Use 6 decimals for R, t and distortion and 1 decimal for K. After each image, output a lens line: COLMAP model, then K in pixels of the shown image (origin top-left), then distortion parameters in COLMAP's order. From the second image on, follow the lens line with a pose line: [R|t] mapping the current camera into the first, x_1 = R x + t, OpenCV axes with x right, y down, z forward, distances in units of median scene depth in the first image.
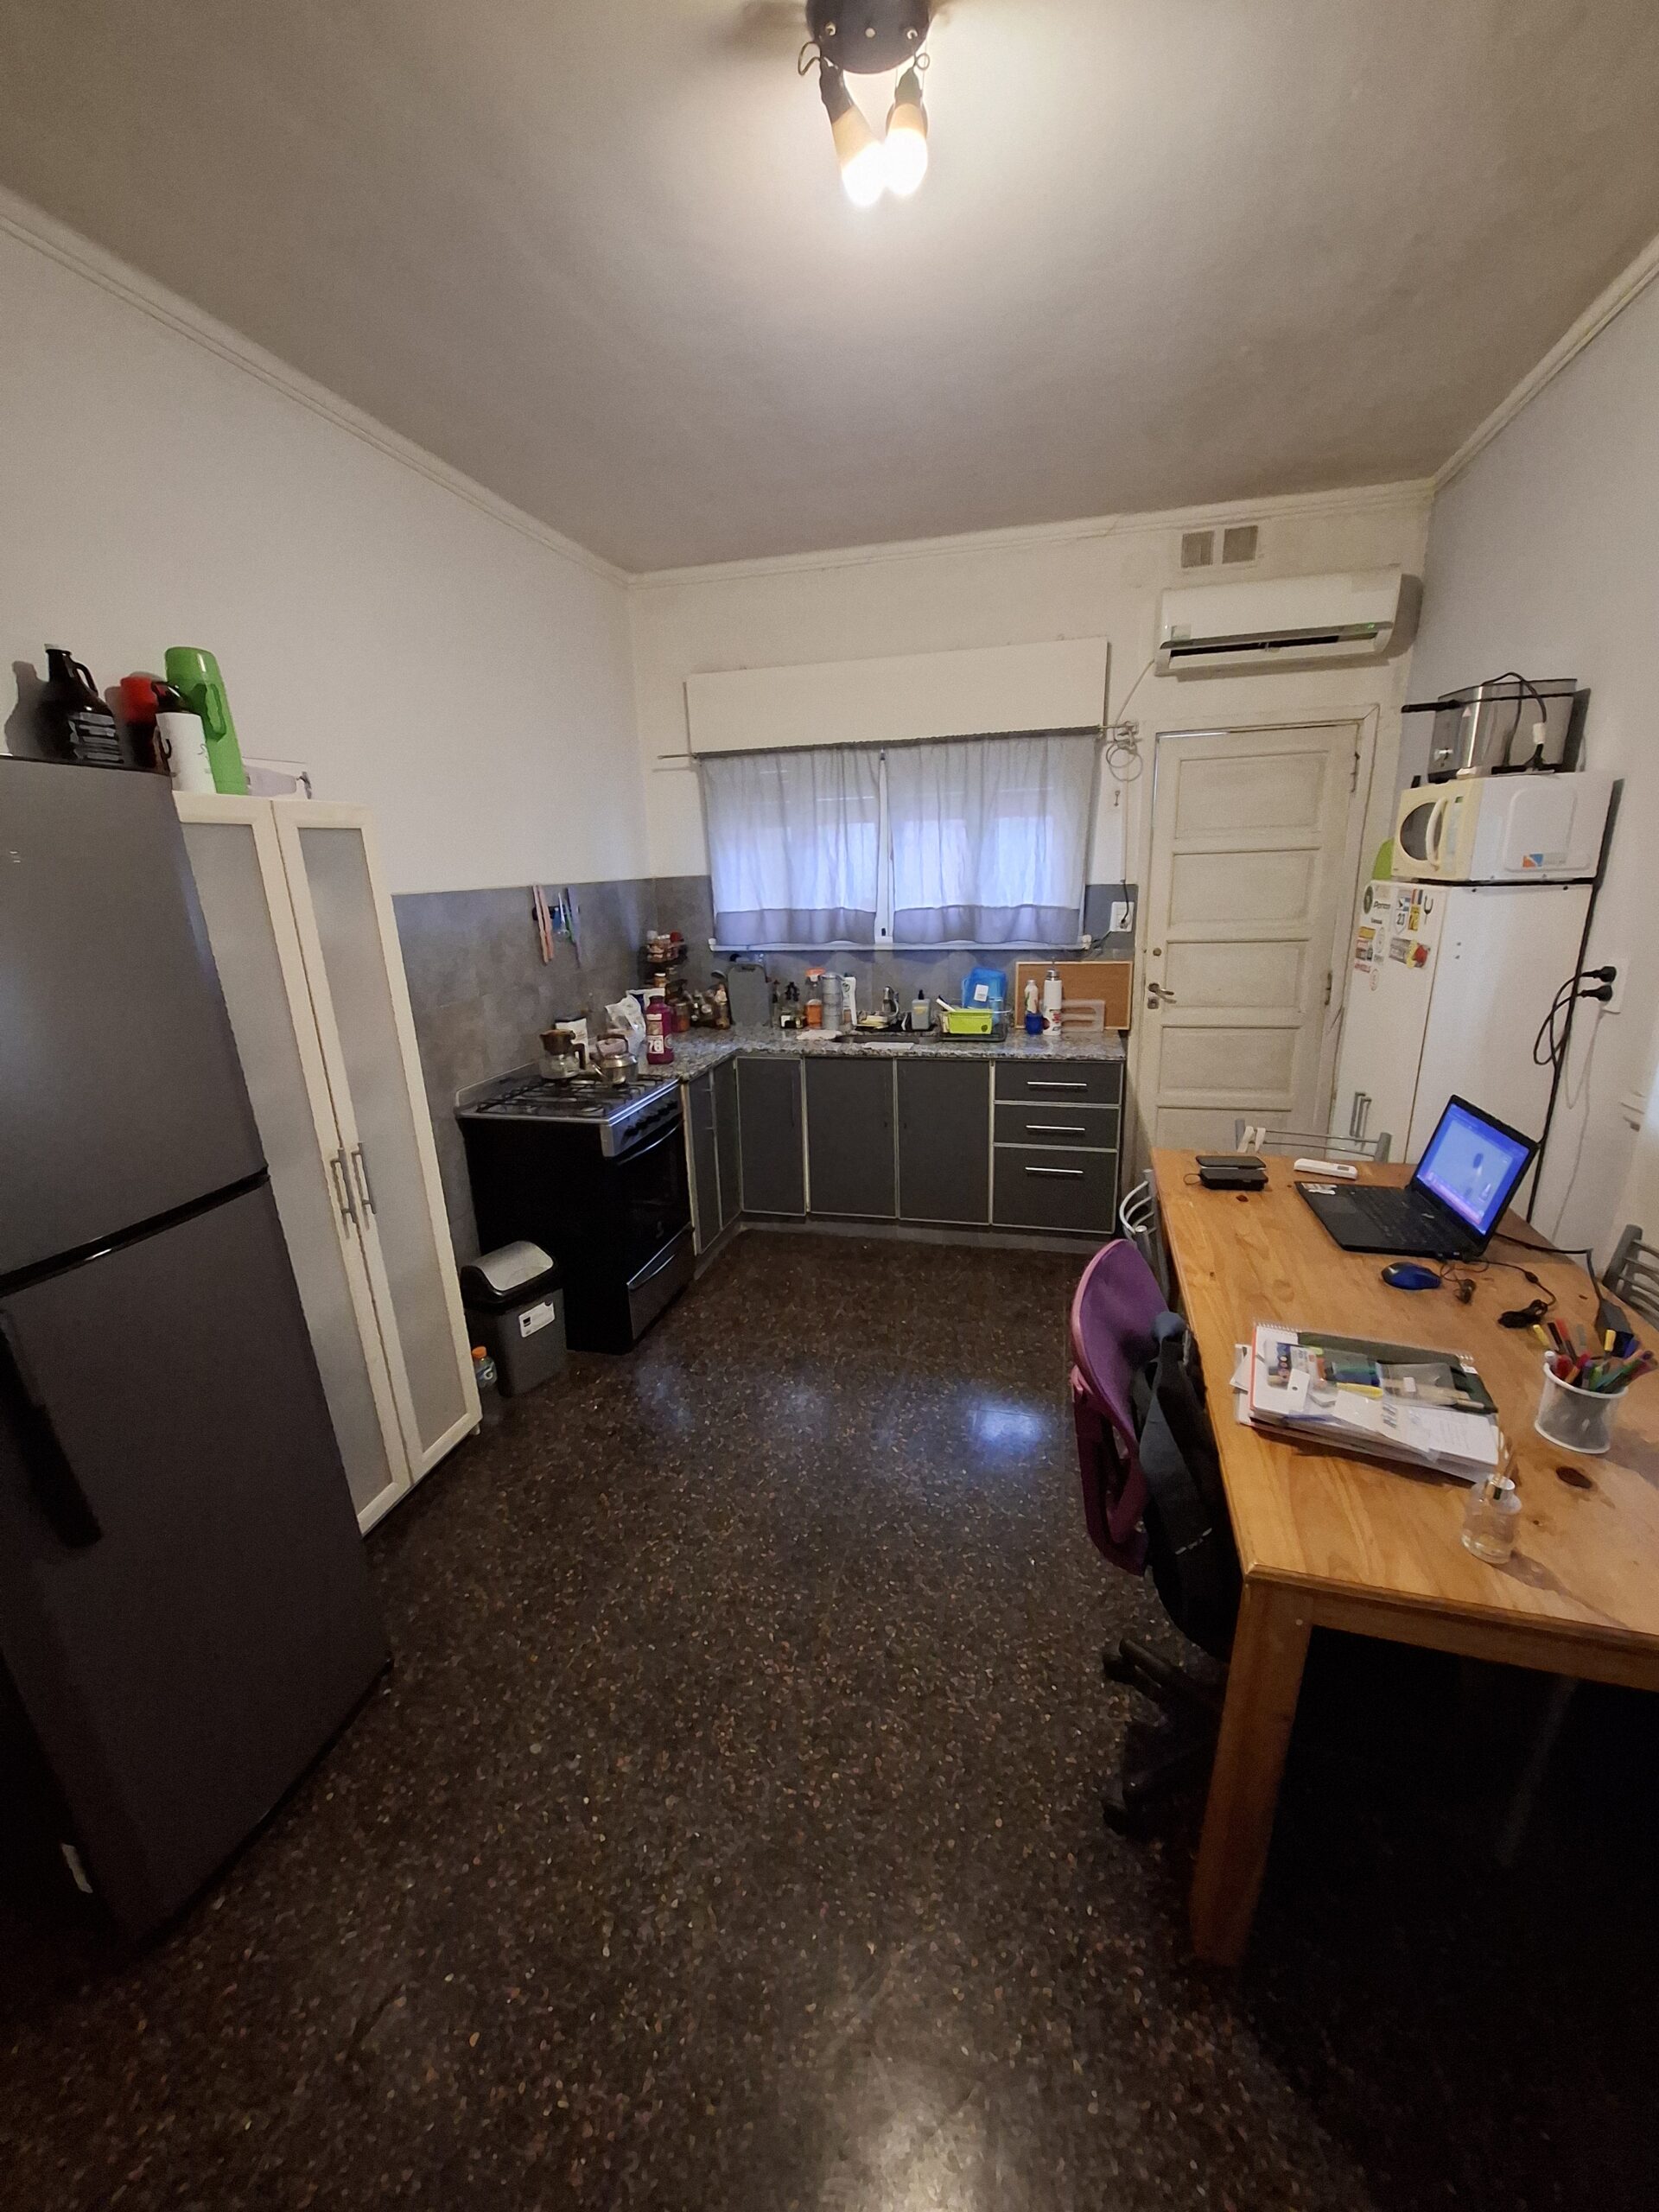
lens RADIAL K [[875.5, 0, 827.3], [0, 875.5, 1108.8], [0, 0, 1]] dist [0.001067, 0.001437]
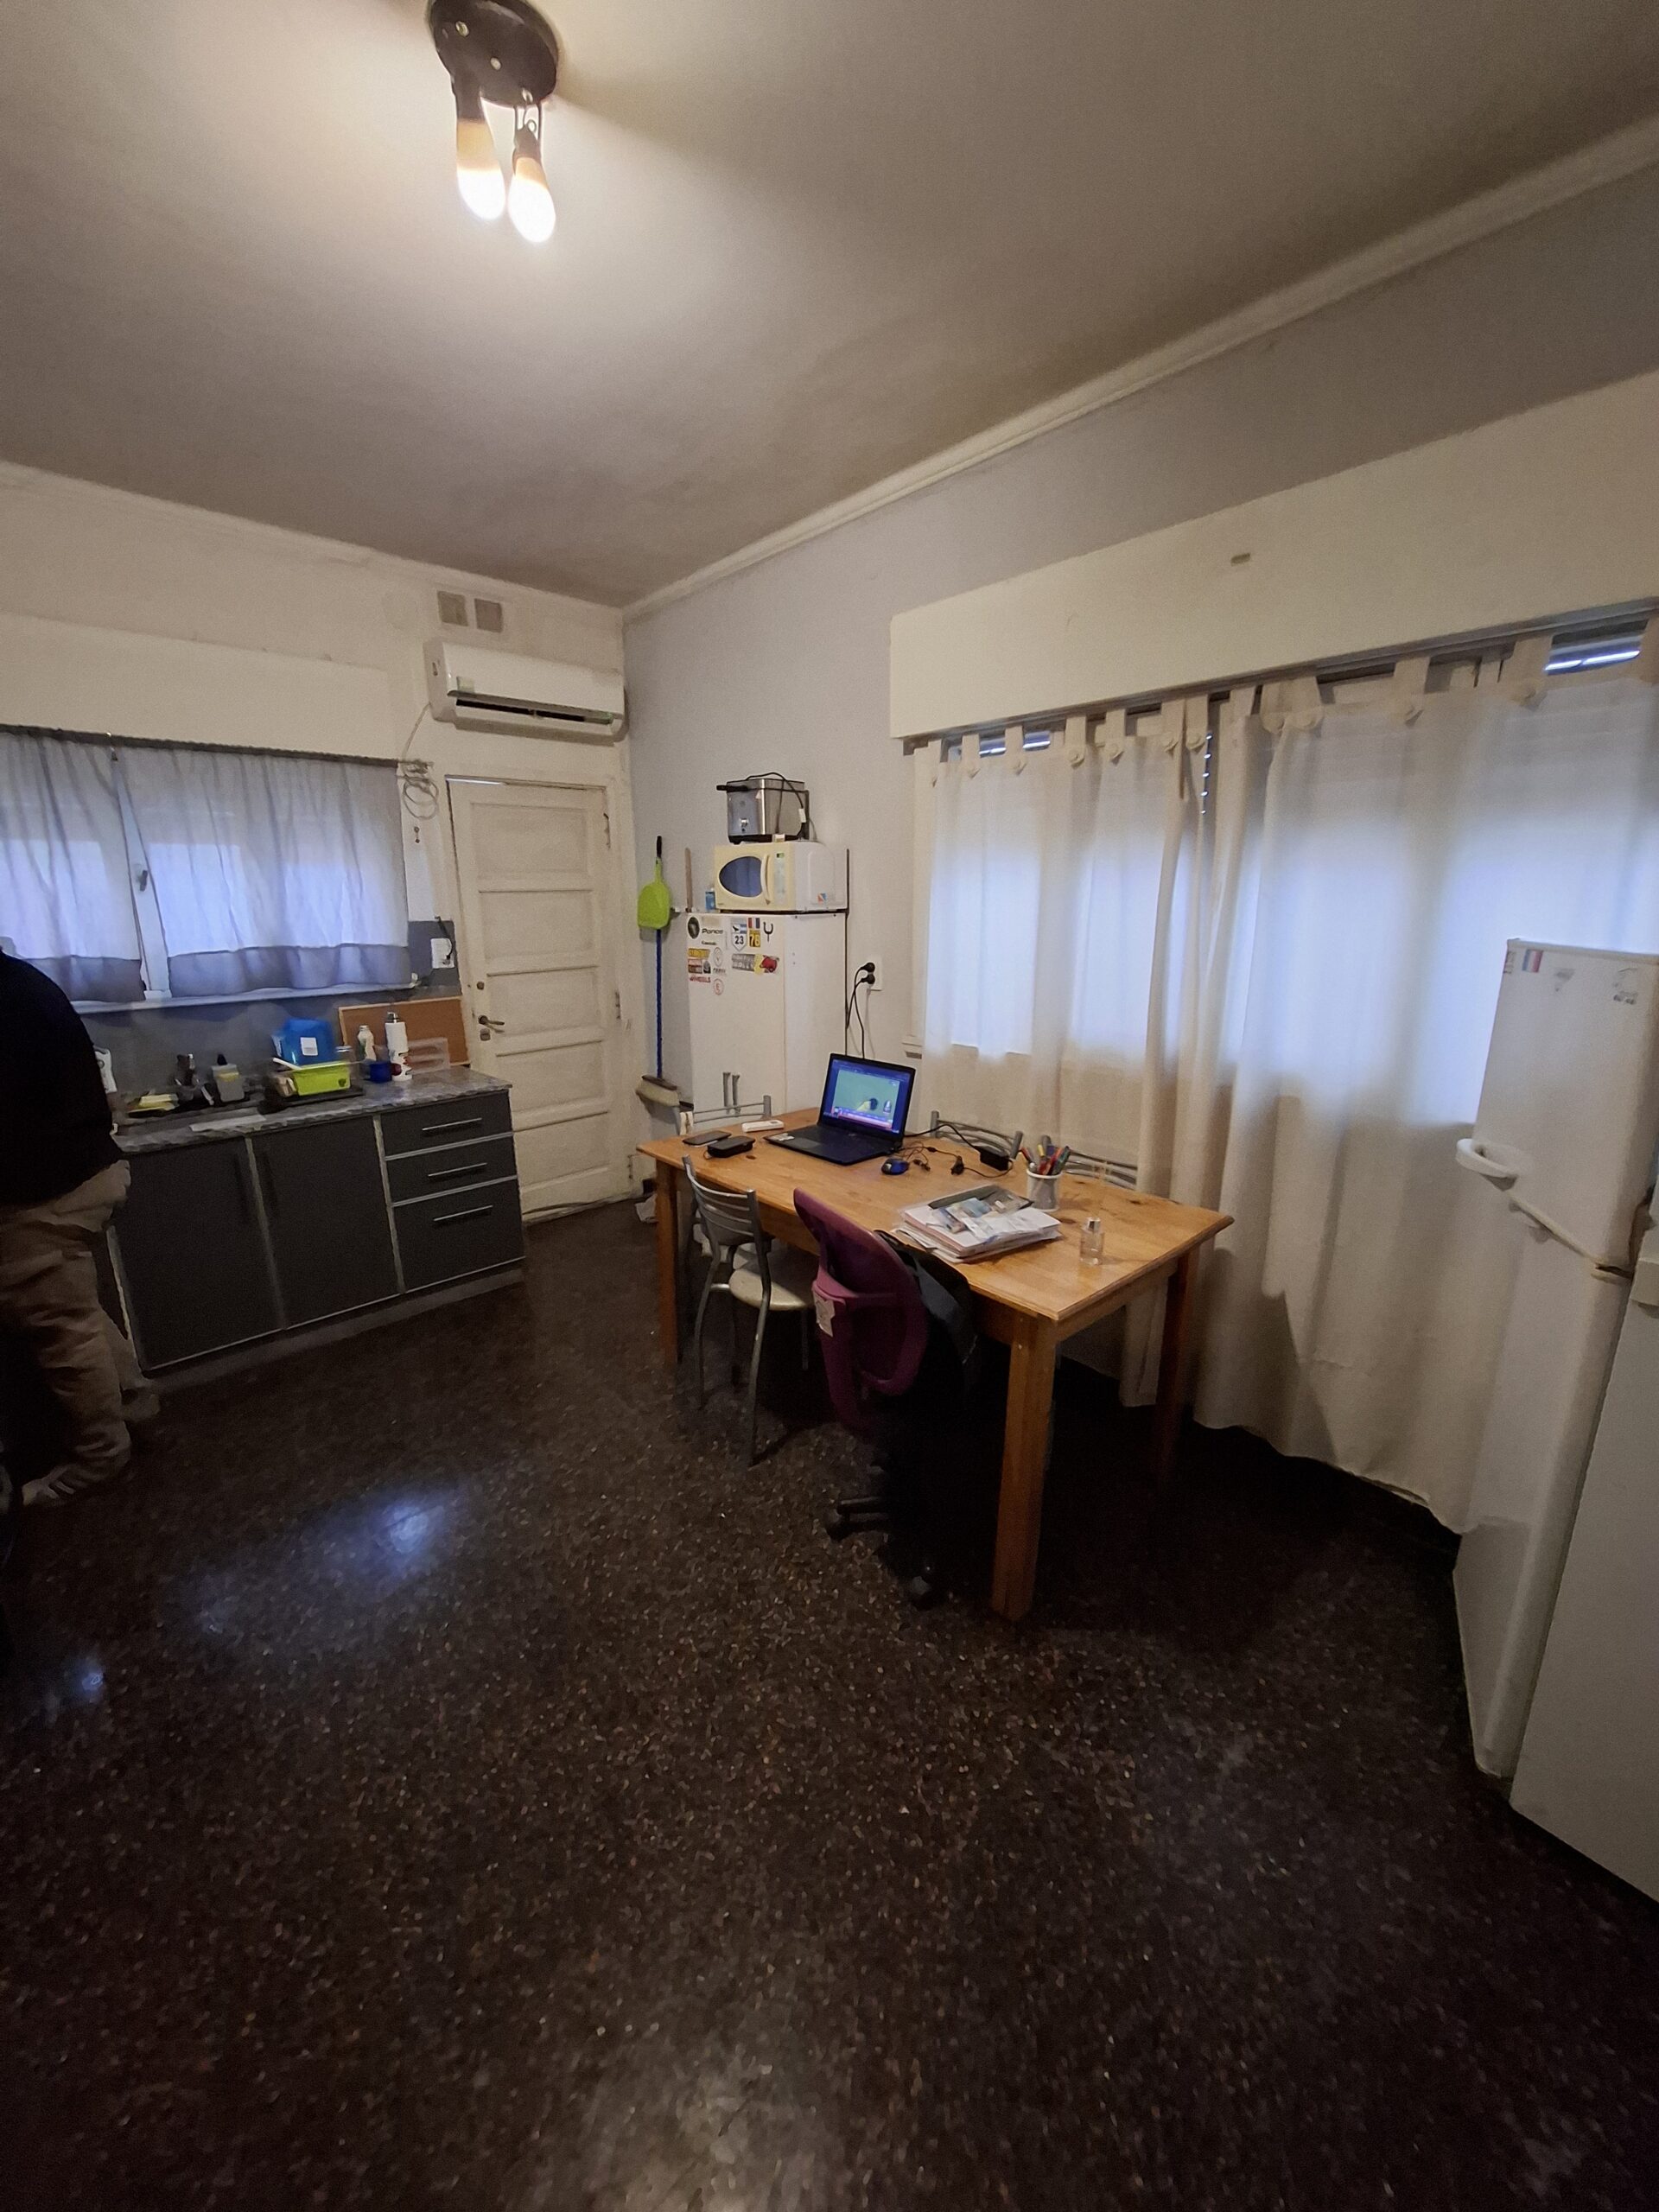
lens RADIAL K [[875.5, 0, 823.4], [0, 875.5, 1111.1], [0, 0, 1]] dist [0.001067, 0.001437]
pose [[0.534311, -0.183717, 0.825082, -0.331552], [0.225758, 0.971654, 0.070155, -0.018346], [-0.814583, 0.148784, 0.560641, 0.127341]]
